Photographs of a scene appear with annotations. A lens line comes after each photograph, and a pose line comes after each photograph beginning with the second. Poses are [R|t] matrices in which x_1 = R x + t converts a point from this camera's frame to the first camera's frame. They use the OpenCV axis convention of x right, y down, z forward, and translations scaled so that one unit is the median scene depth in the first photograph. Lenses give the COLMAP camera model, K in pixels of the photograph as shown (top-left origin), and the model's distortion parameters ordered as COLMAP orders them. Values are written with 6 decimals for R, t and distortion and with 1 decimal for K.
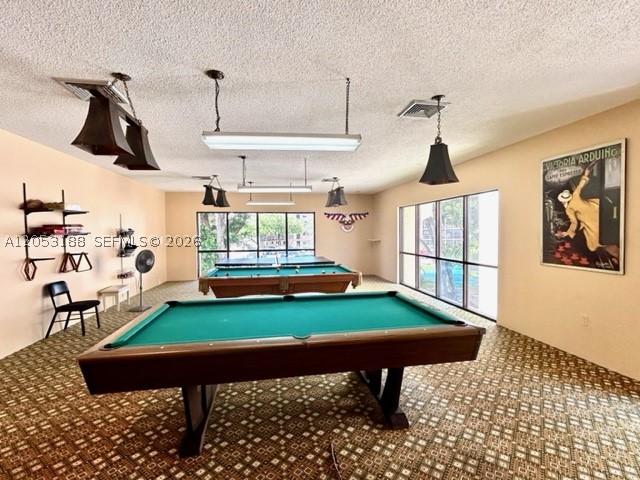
lens RADIAL K [[308.2, 0, 320.1], [0, 308.2, 239.4], [0, 0, 1]] dist [-0.002737, -0.000383]
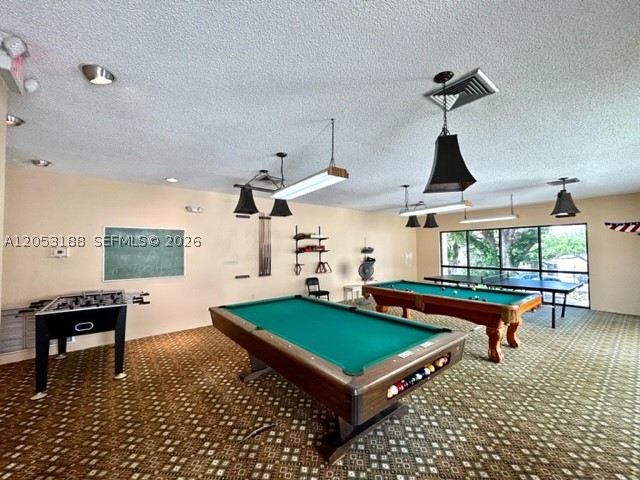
lens RADIAL K [[259.7, 0, 321.0], [0, 259.7, 241.9], [0, 0, 1]] dist [0.000724, -0.000506]
pose [[0.482855, -0.019749, -0.875477, 0.517411], [-0.018182, 0.999304, -0.032571, -0.023003], [0.875511, 0.031645, 0.482160, 0.299392]]
